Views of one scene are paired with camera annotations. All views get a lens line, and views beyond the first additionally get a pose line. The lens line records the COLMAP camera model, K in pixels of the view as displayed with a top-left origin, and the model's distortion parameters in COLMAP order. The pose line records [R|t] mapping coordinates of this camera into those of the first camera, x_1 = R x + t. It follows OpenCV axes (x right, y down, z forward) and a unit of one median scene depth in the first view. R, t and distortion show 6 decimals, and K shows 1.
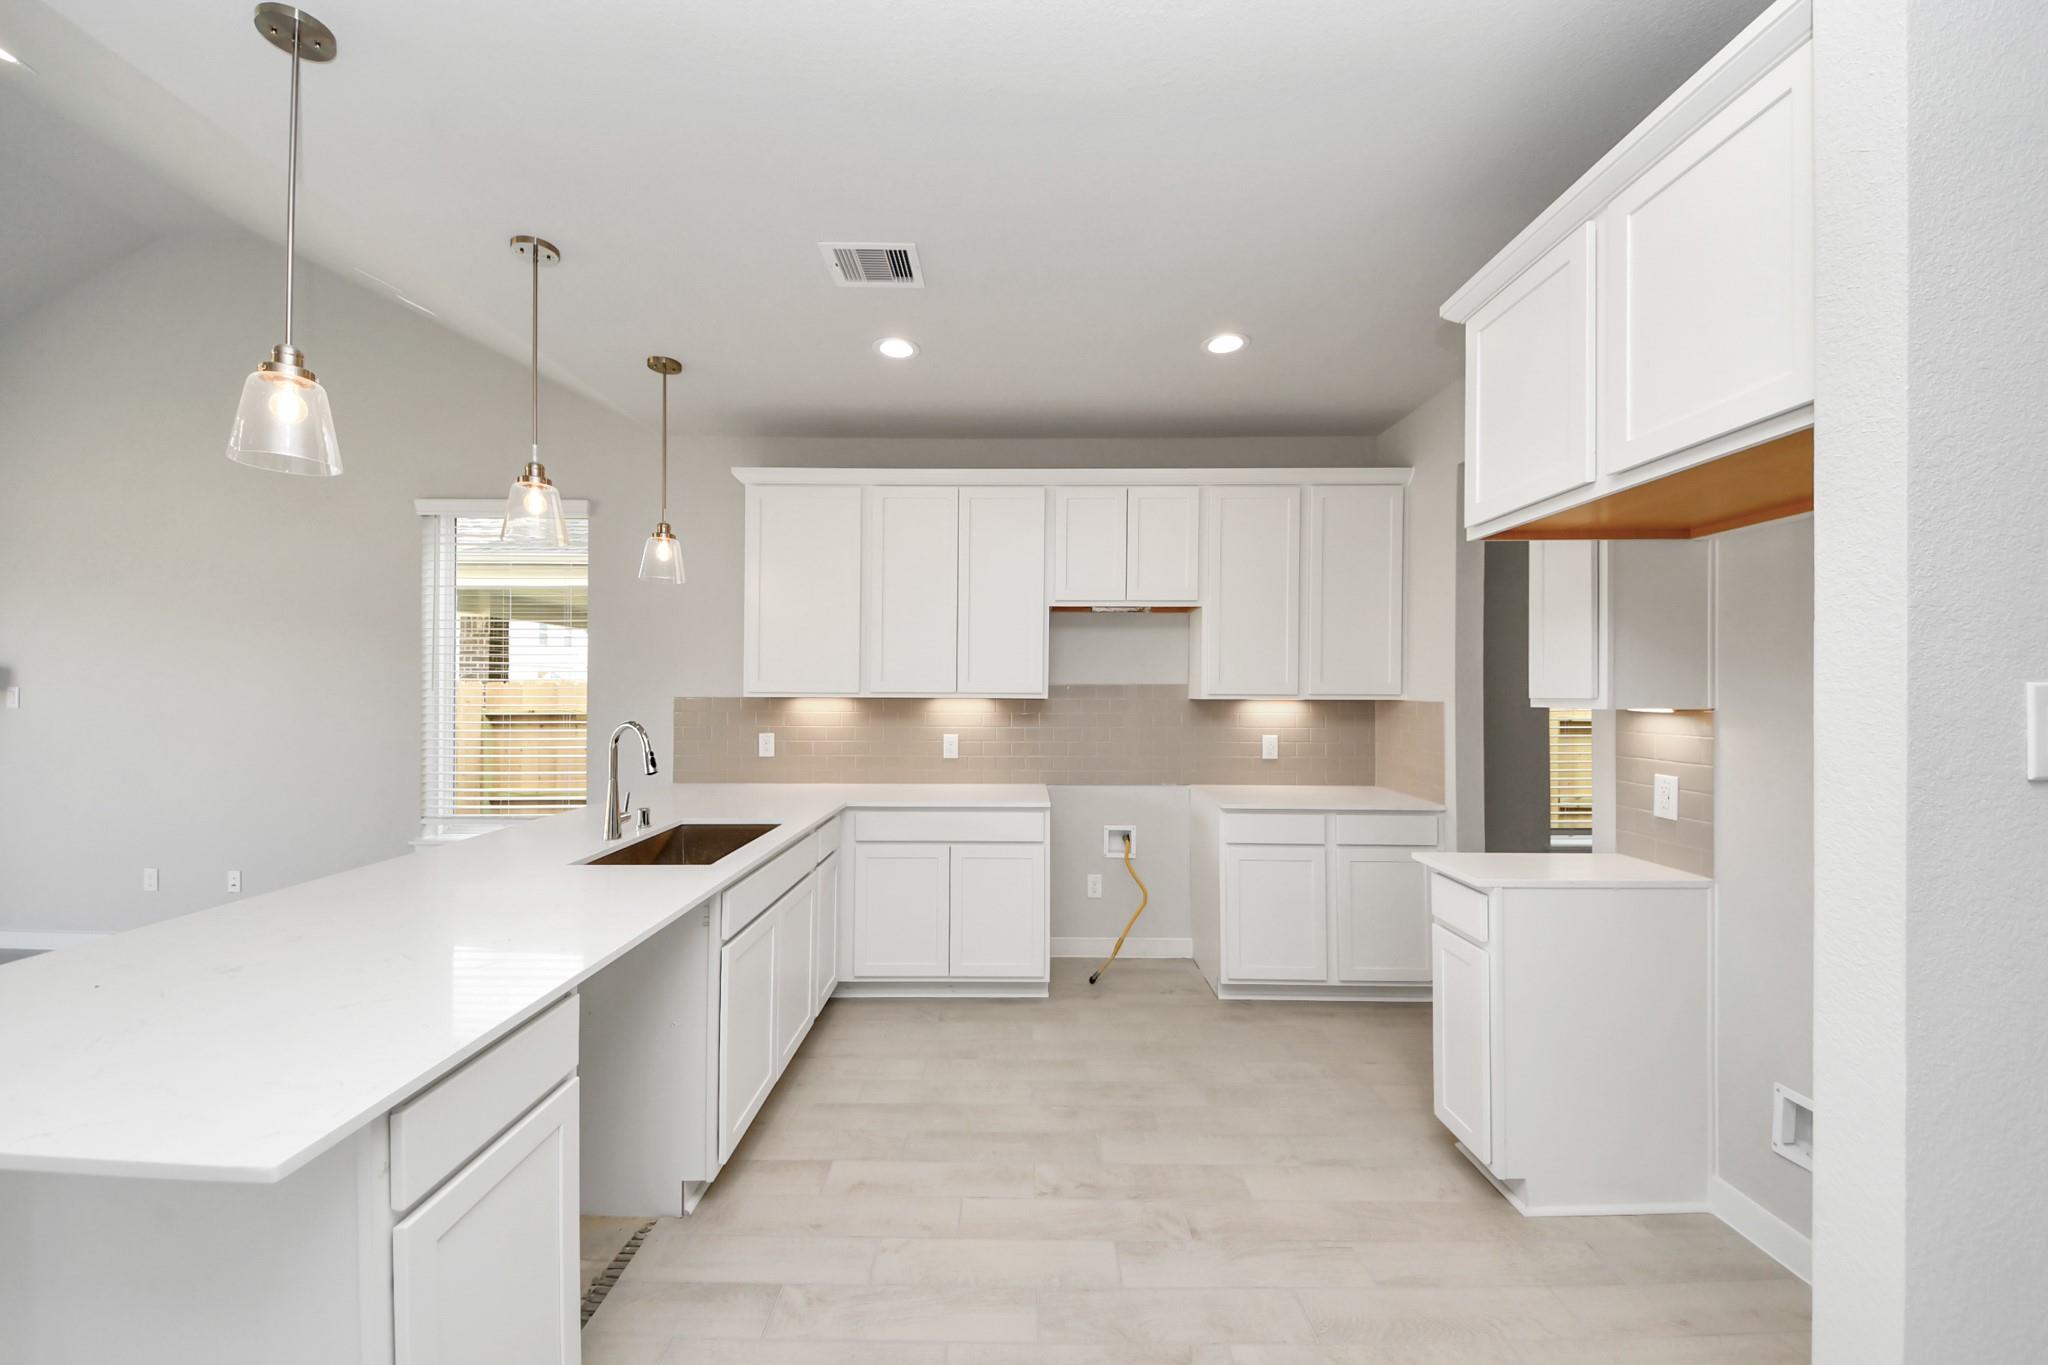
lens RADIAL K [[741.3, 0, 1024.0], [0, 741.3, 682.5], [0, 0, 1]] dist [-0.000228, -0.013129]
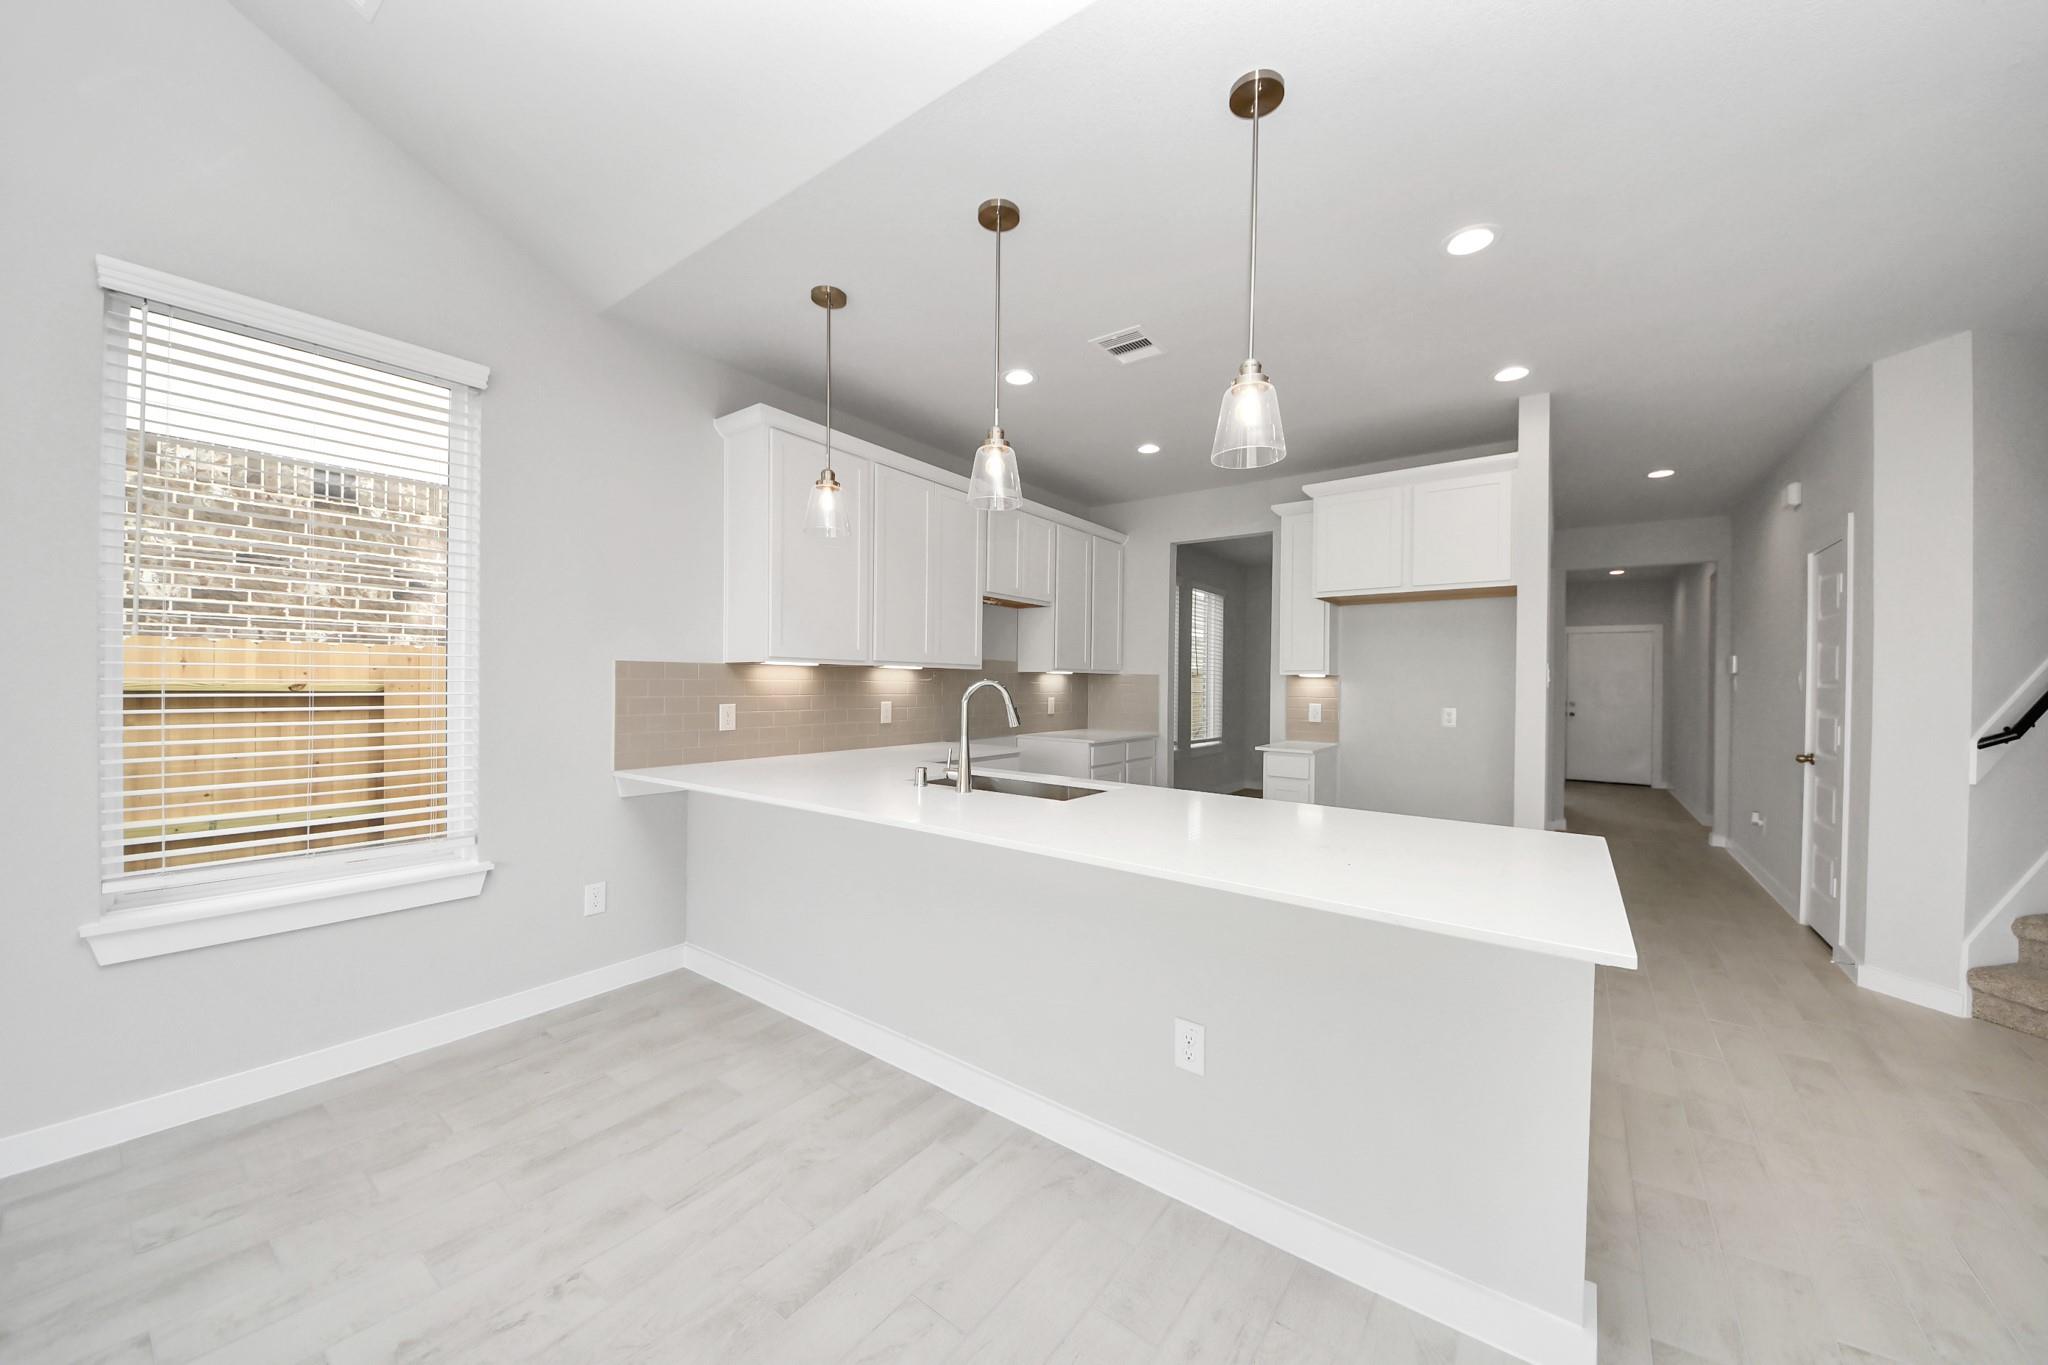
lens RADIAL K [[723.1, 0, 1024.0], [0, 723.1, 682.5], [0, 0, 1]] dist [0.015945, -0.013875]
pose [[0.599156, 0.003664, 0.800624, -0.842197], [-0.016028, 0.999844, 0.007419, 0.030702], [-0.800472, -0.017278, 0.599121, 0.192656]]
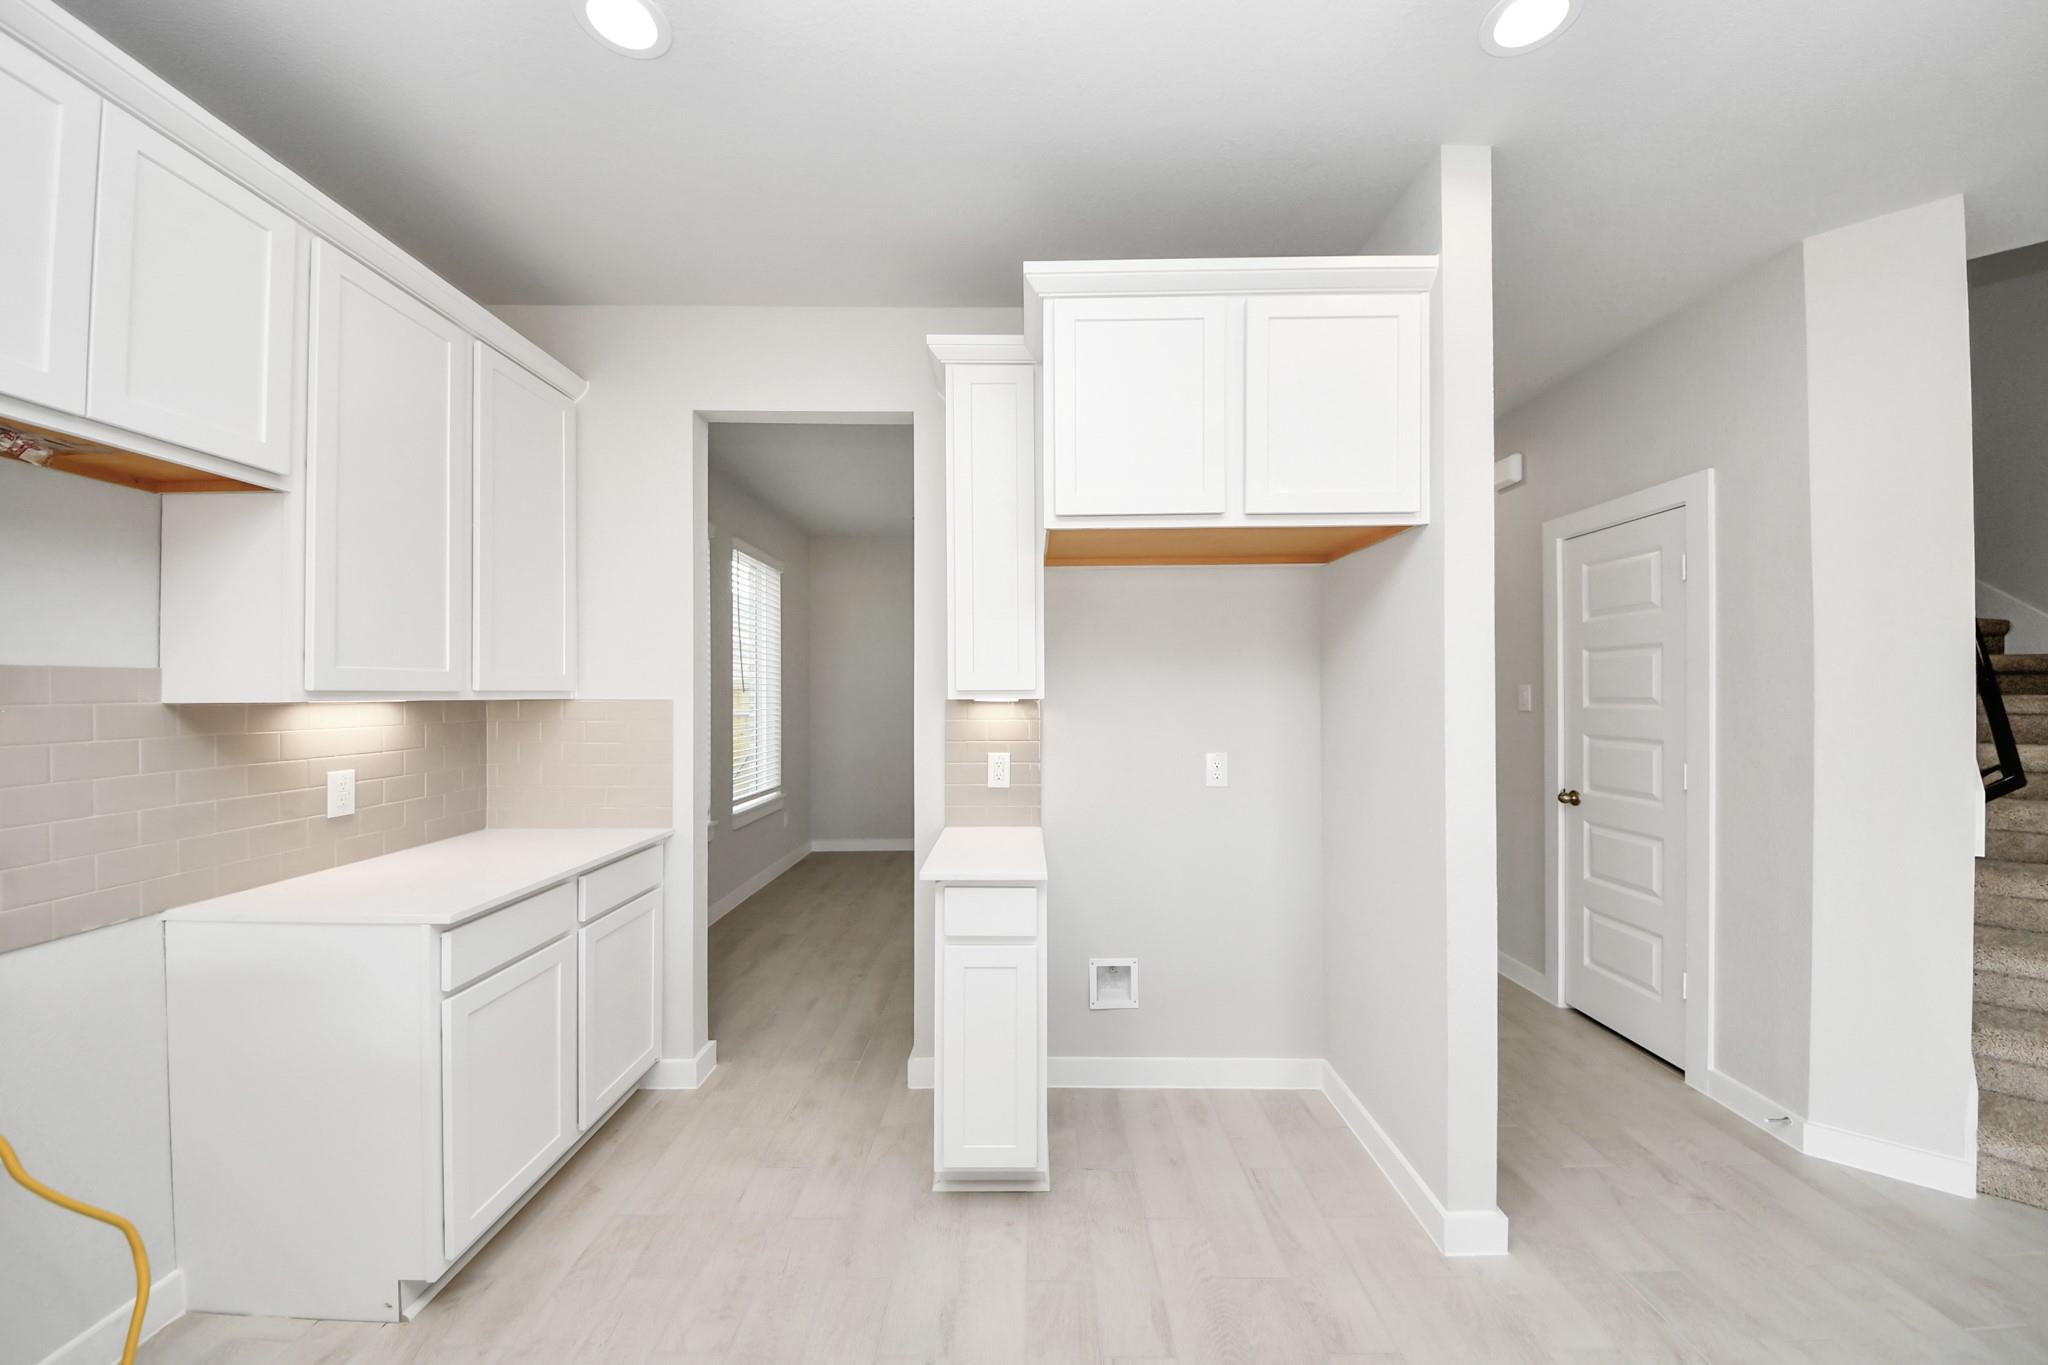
lens RADIAL K [[687.4, 0, 1015.1], [0, 687.4, 681.3], [0, 0, 1]] dist [0.000367, -0.005338]
pose [[0.011990, 0.014146, 0.999828, -0.149448], [-0.003899, 0.999893, -0.014100, 0.012740], [-0.999921, -0.003729, 0.012044, 0.517744]]
